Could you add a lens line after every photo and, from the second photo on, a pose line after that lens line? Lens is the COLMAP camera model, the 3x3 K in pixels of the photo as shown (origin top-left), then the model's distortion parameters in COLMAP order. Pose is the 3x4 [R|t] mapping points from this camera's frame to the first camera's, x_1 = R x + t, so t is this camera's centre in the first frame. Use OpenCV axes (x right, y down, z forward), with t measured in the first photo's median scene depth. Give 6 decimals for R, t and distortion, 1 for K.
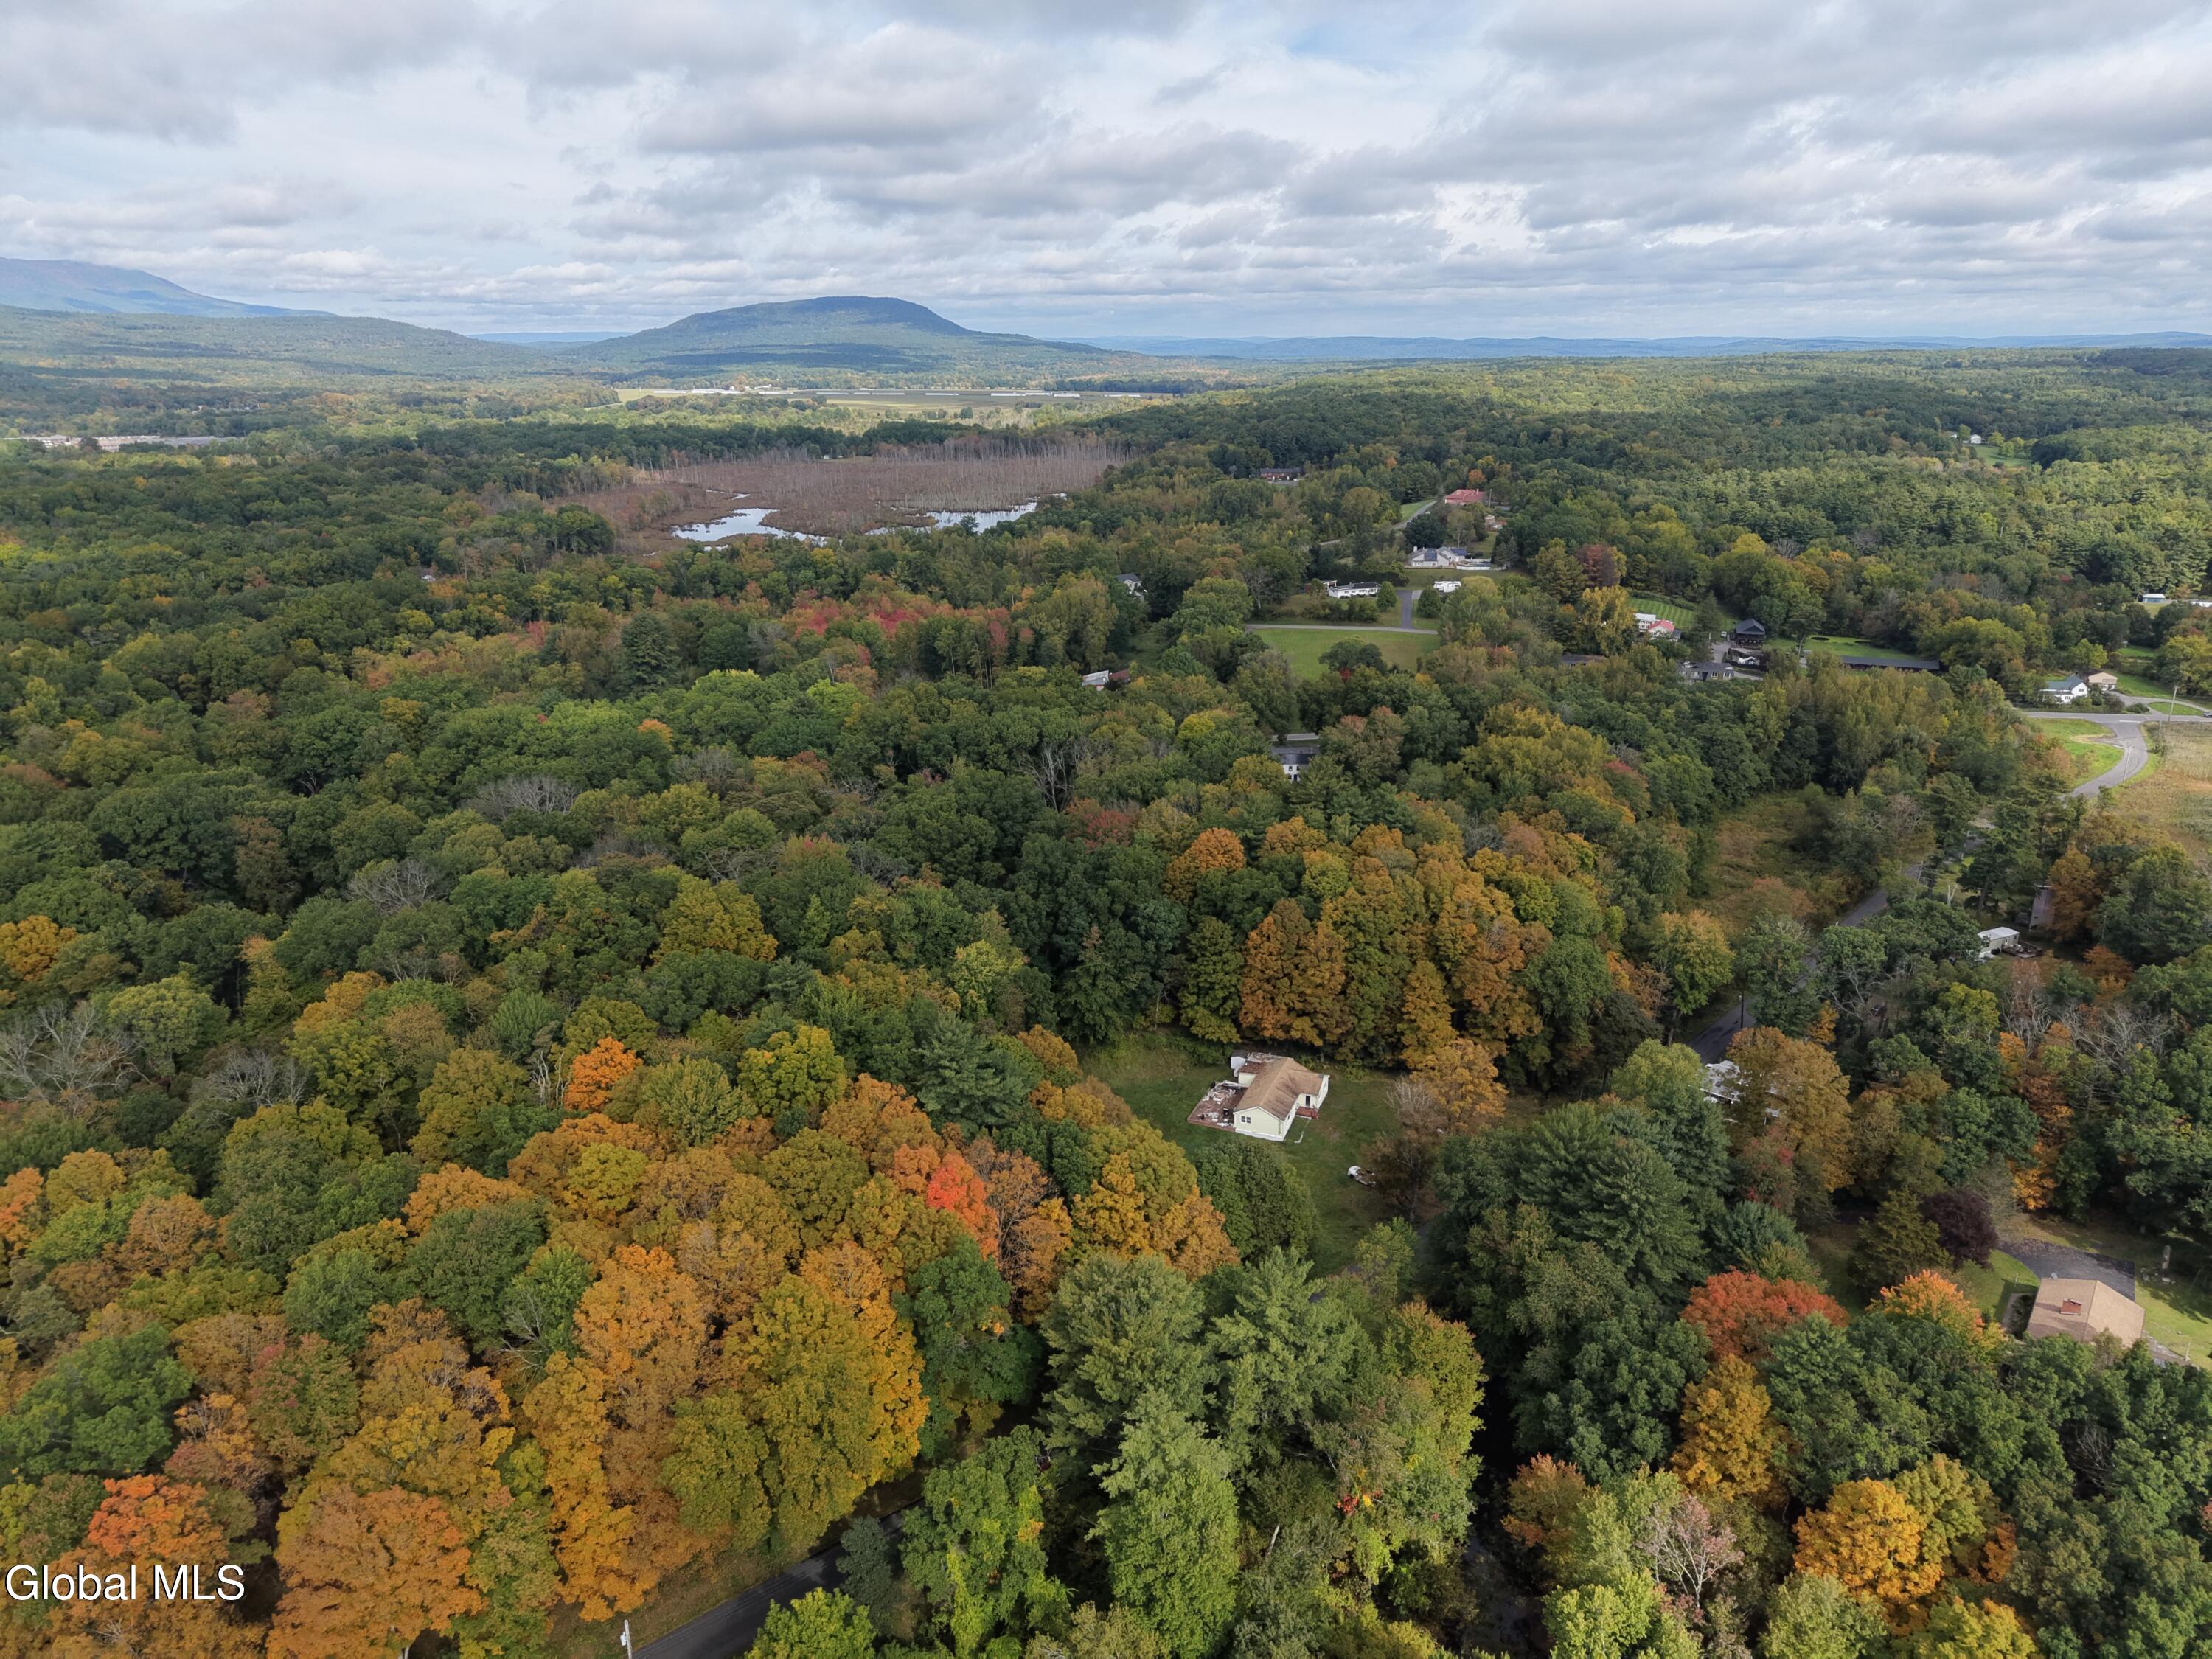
lens RADIAL K [[1477.2, 0, 1108.2], [0, 1477.2, 837.8], [0, 0, 1]] dist [0.026693, -0.027897]
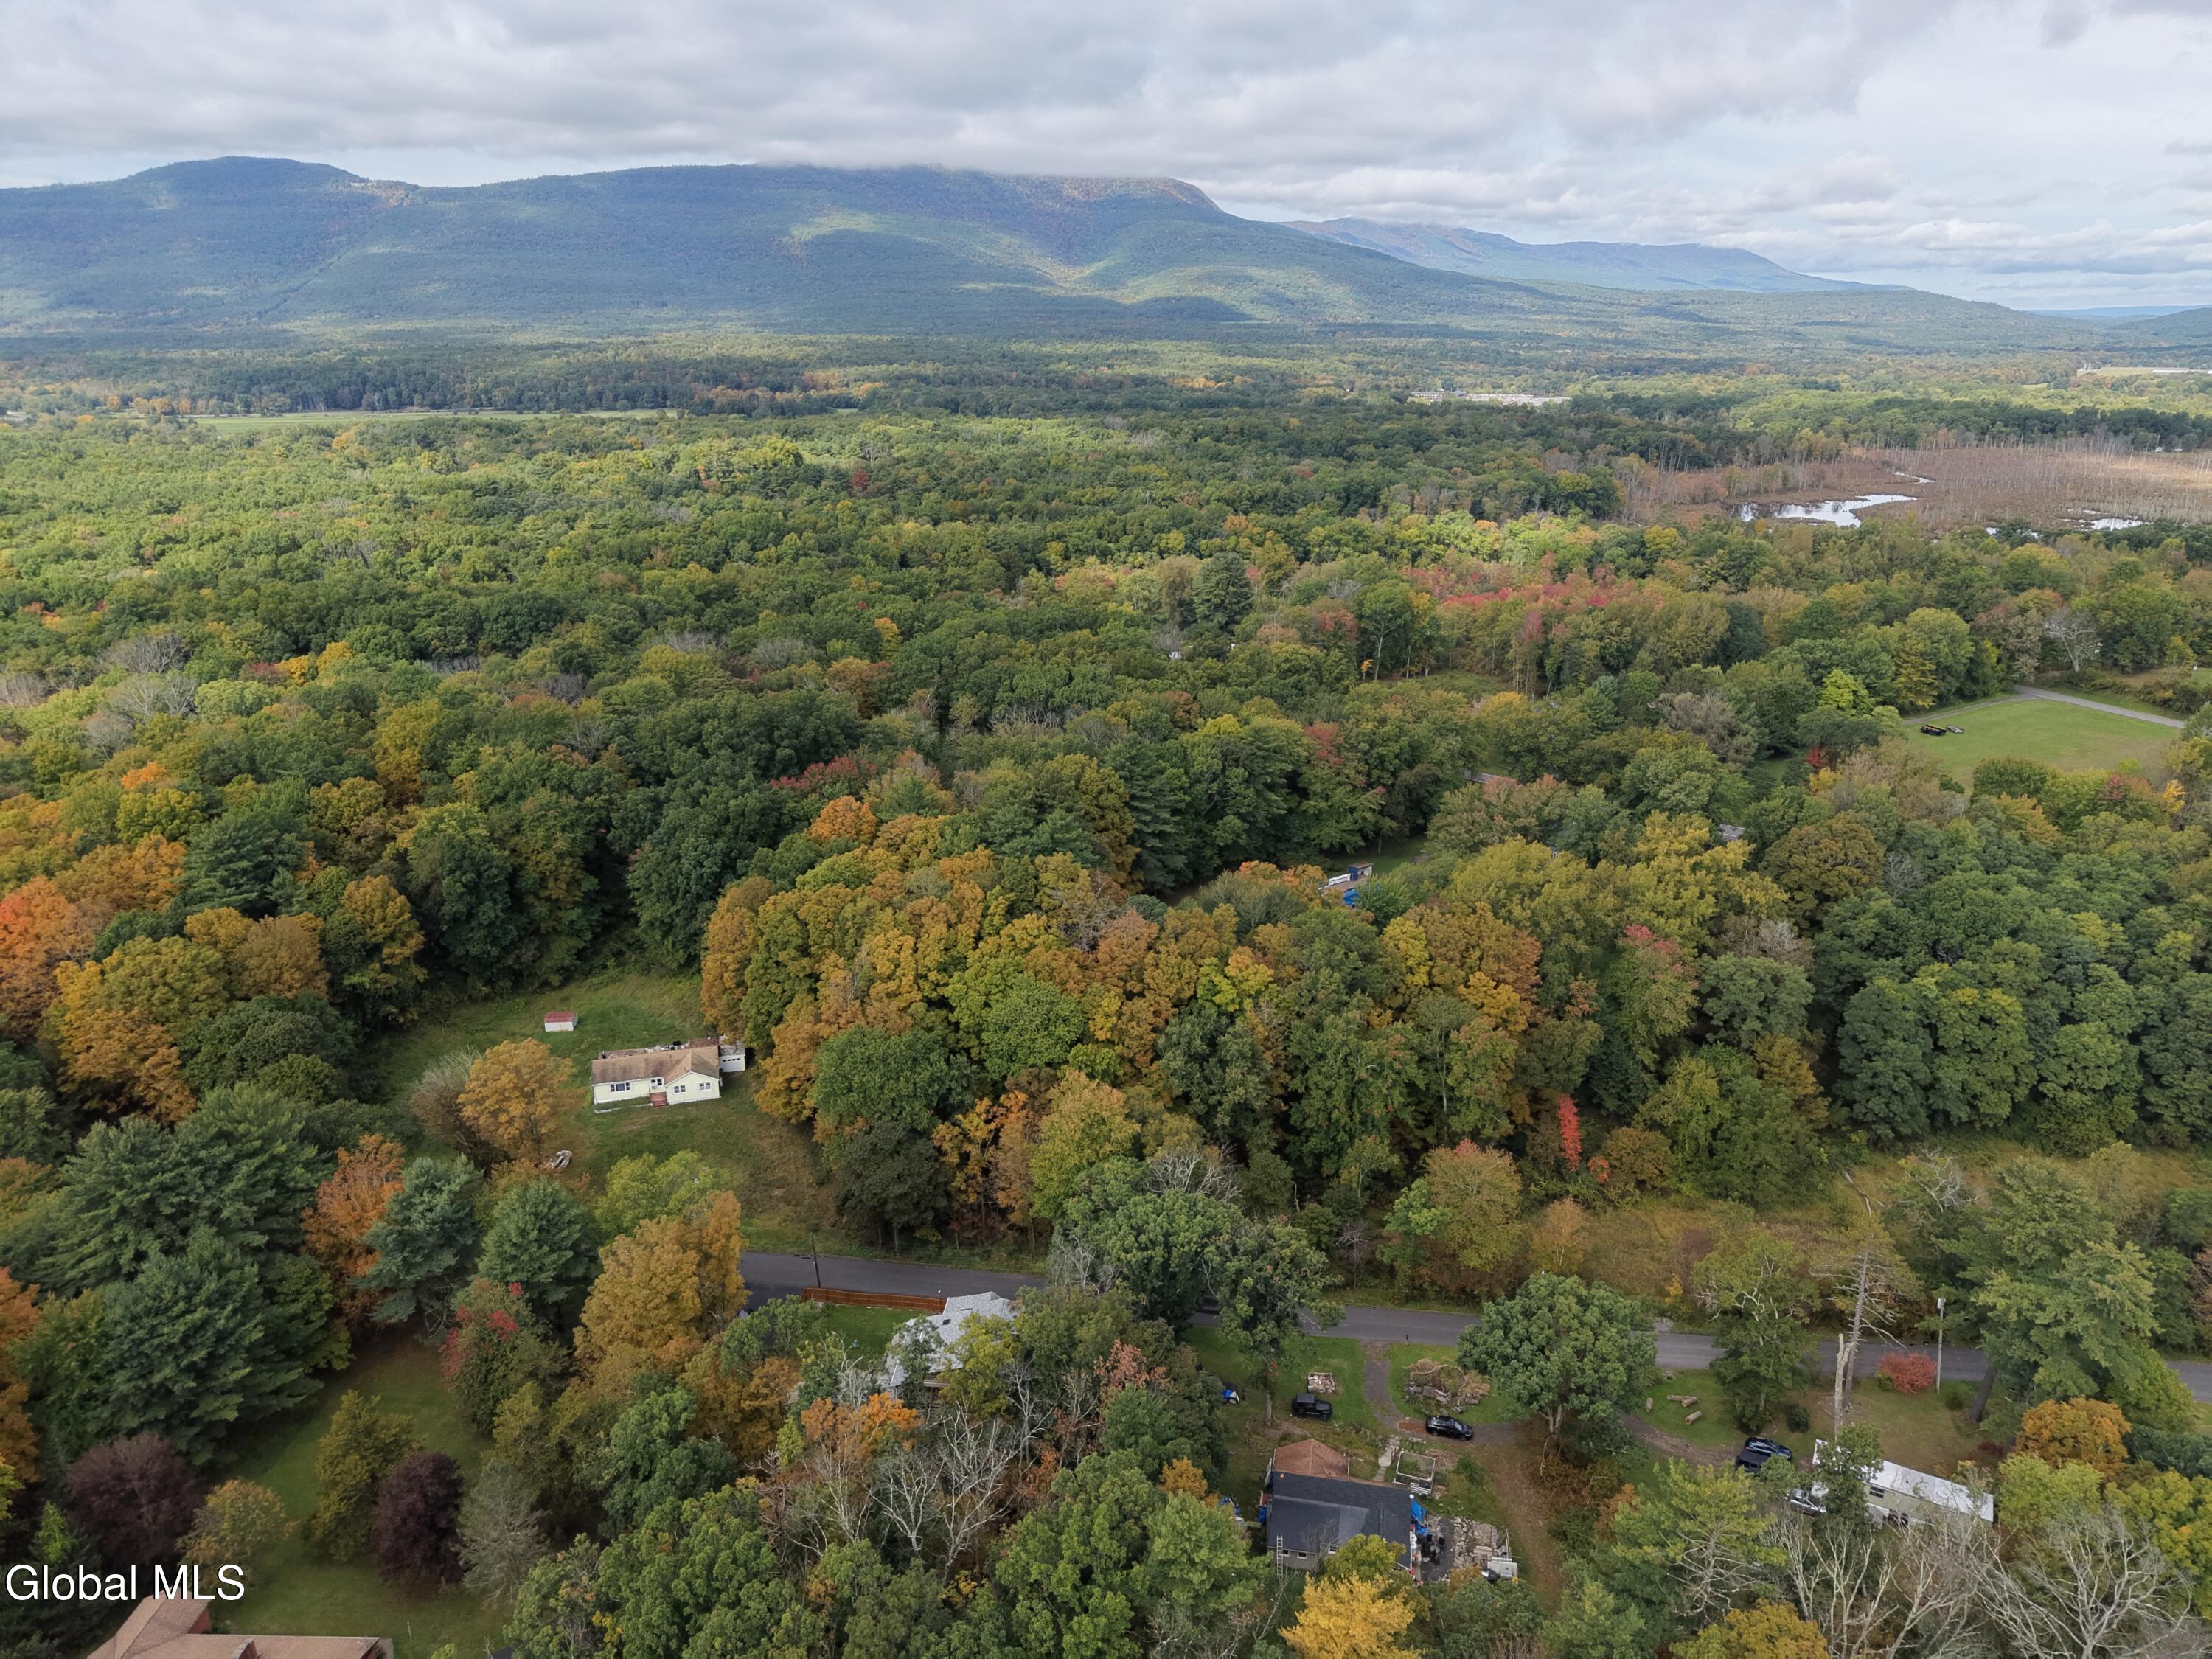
lens RADIAL K [[1480.1, 0, 1110.0], [0, 1480.1, 826.0], [0, 0, 1]] dist [0.039771, -0.045748]
pose [[0.587663, 0.259873, -0.766236, 0.062398], [-0.255608, 0.958146, 0.128922, -0.010615], [0.767670, 0.120093, 0.629493, 0.040697]]
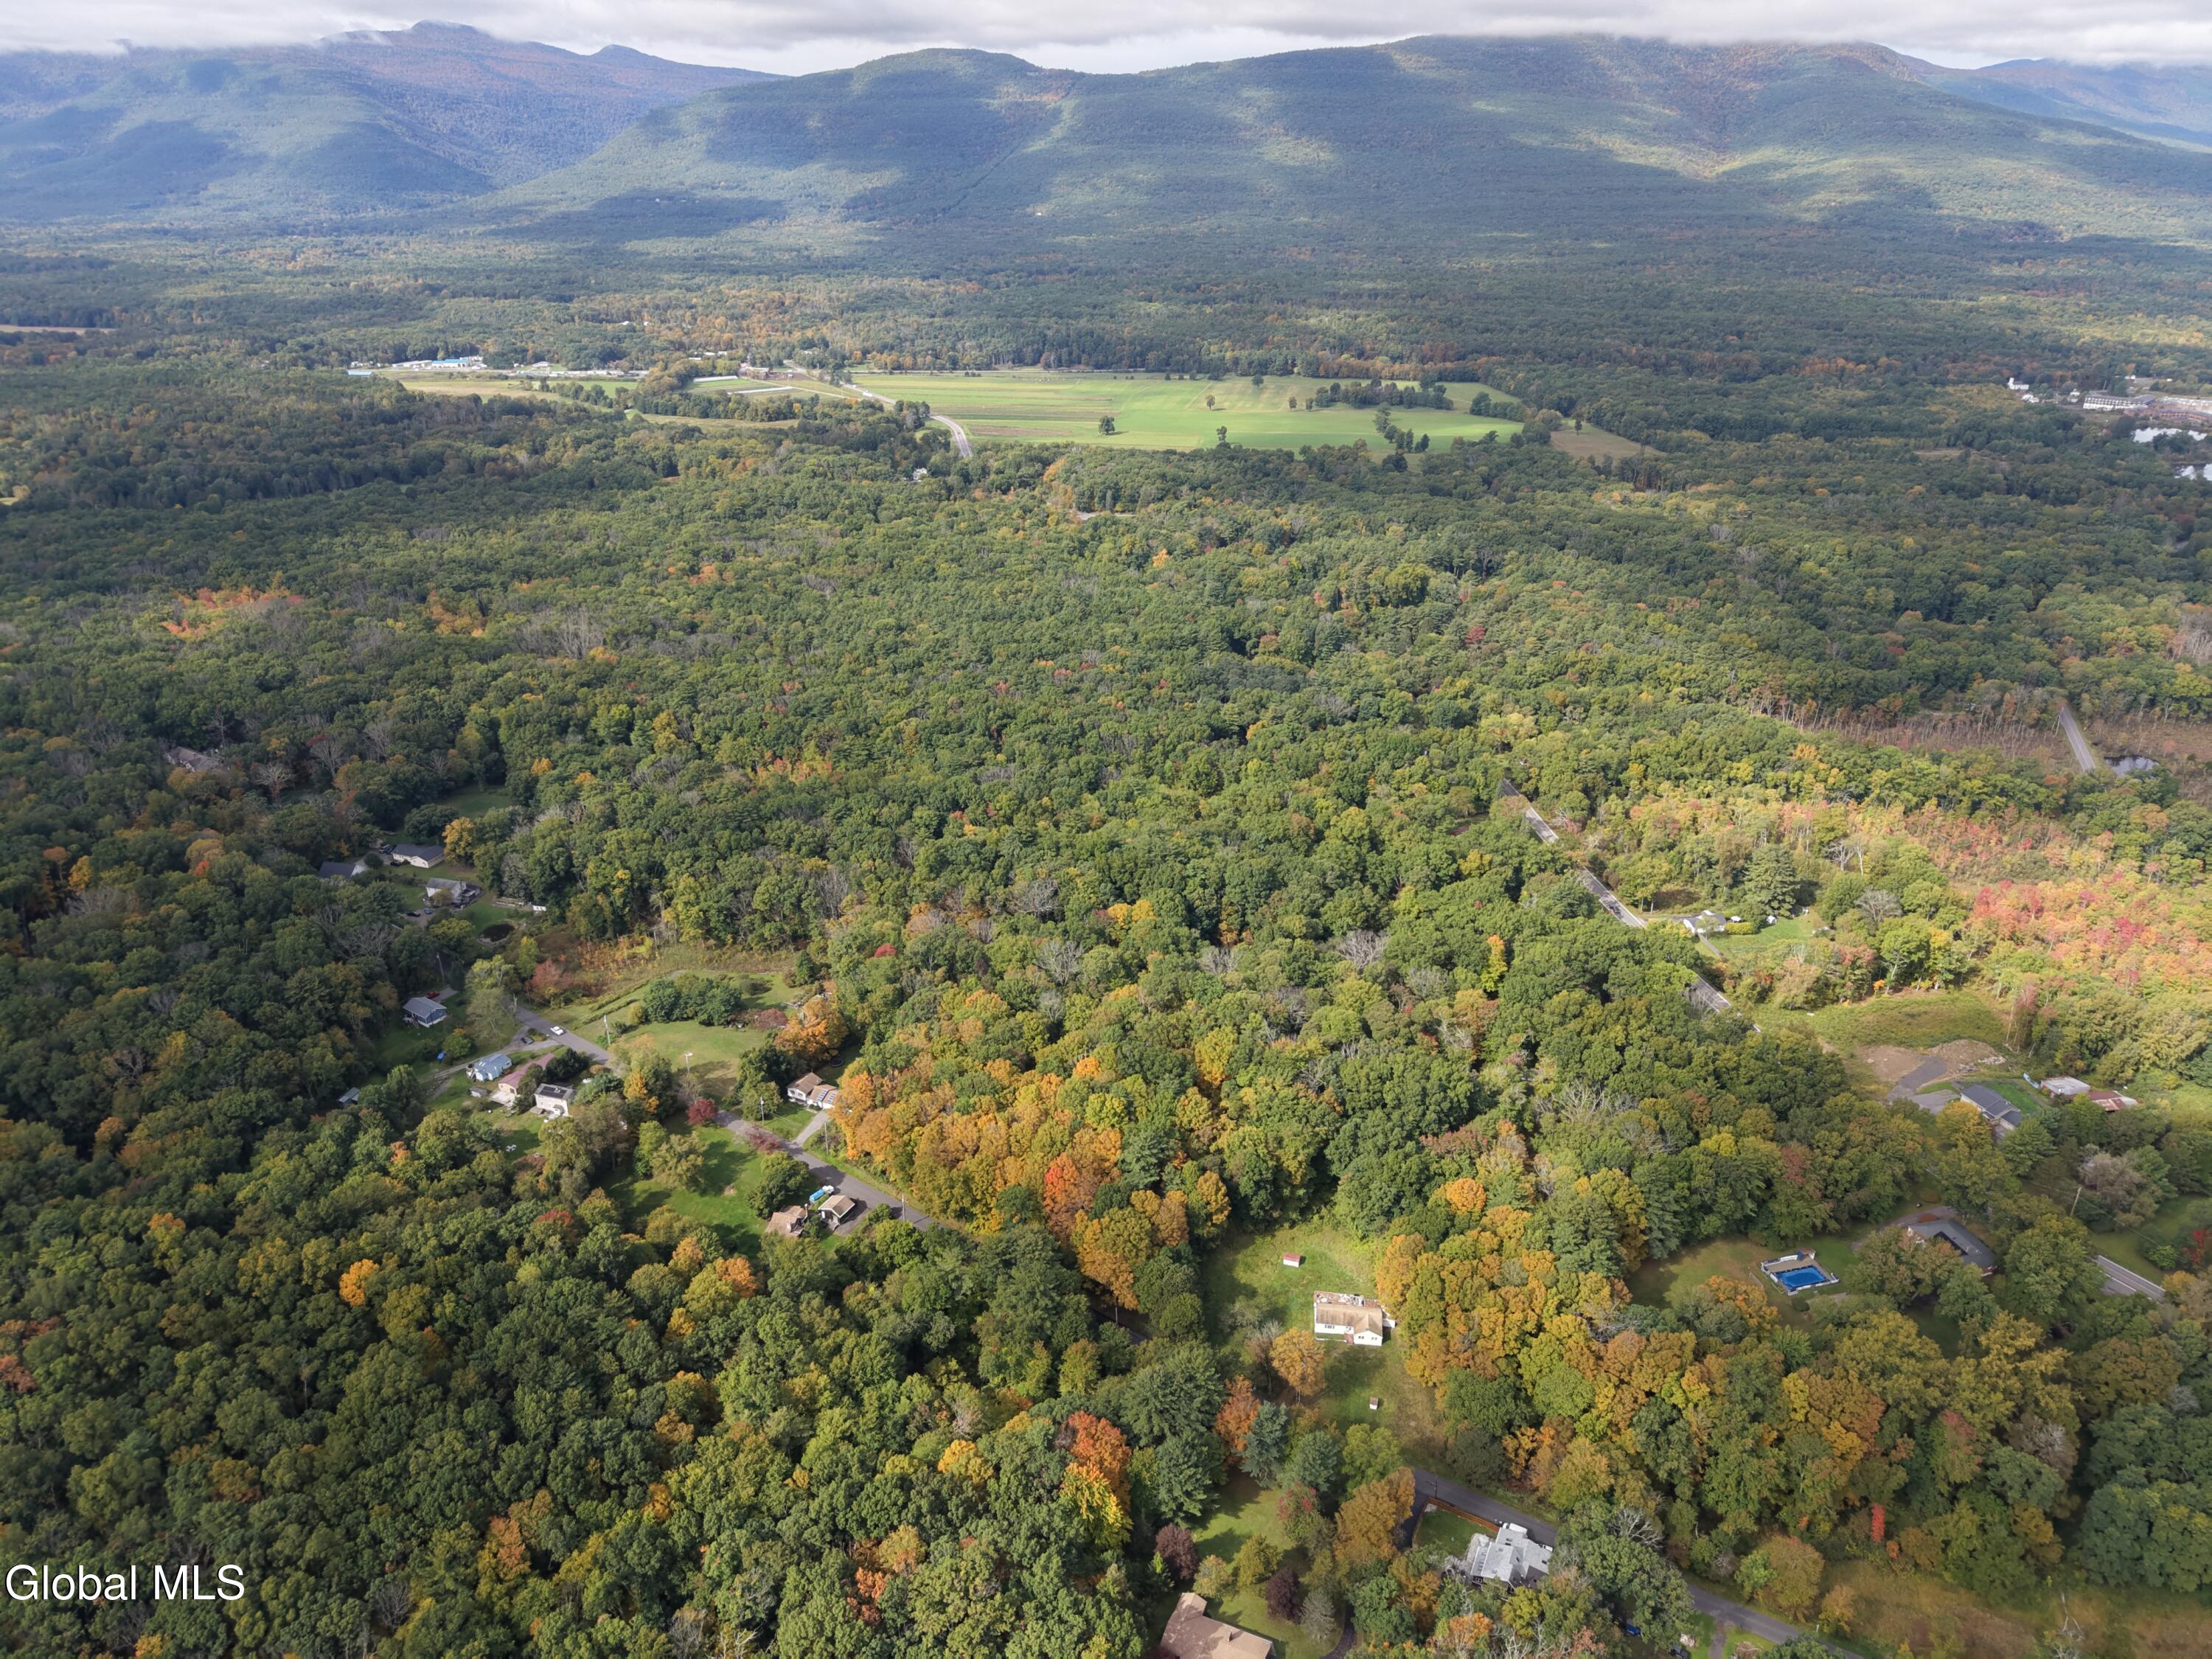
lens RADIAL K [[1477.2, 0, 1108.2], [0, 1477.2, 837.8], [0, 0, 1]] dist [0.026693, -0.027897]
pose [[0.245416, 0.407237, -0.879732, 0.086549], [-0.308606, 0.893094, 0.327332, -0.051841], [0.918985, 0.191158, 0.344855, 0.003931]]
